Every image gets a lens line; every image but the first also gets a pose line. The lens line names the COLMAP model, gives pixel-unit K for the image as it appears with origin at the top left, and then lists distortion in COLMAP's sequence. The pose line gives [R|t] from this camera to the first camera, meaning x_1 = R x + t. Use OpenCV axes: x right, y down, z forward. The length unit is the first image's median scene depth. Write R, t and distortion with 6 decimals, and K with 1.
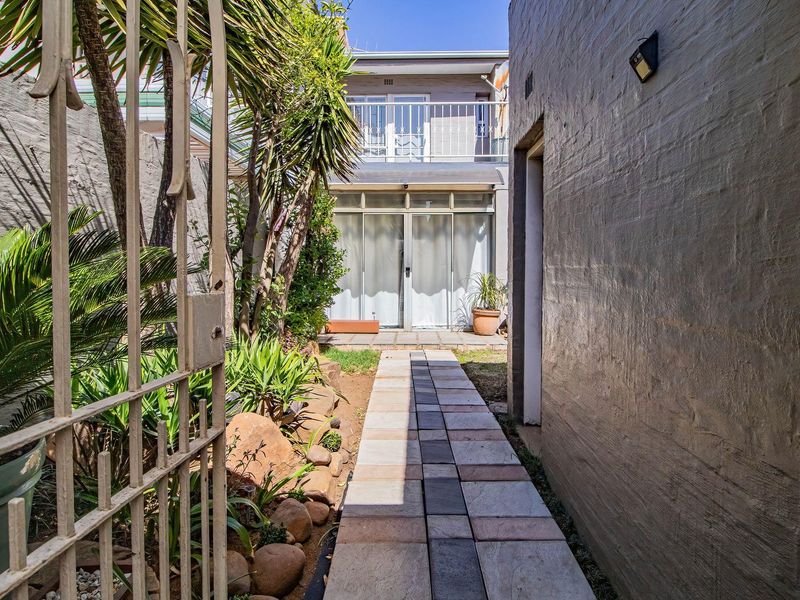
lens RADIAL K [[494.9, 0, 403.5], [0, 494.9, 295.7], [0, 0, 1]] dist [-0.004193, -0.011414]
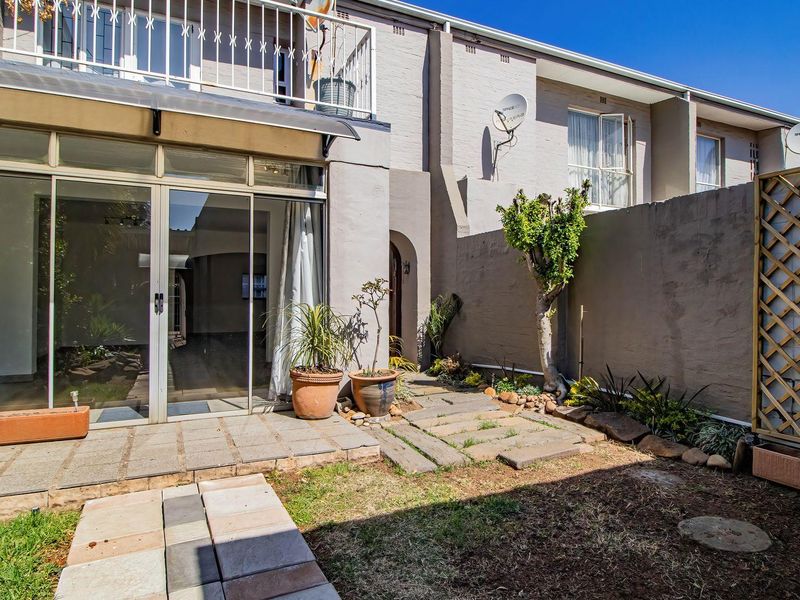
lens RADIAL K [[494.9, 0, 403.5], [0, 494.9, 295.7], [0, 0, 1]] dist [-0.004193, -0.011414]
pose [[0.896731, 0.004778, 0.442551, 0.009161], [0.024164, 0.997922, -0.059738, -0.020095], [-0.441916, 0.064263, 0.894752, 0.454509]]
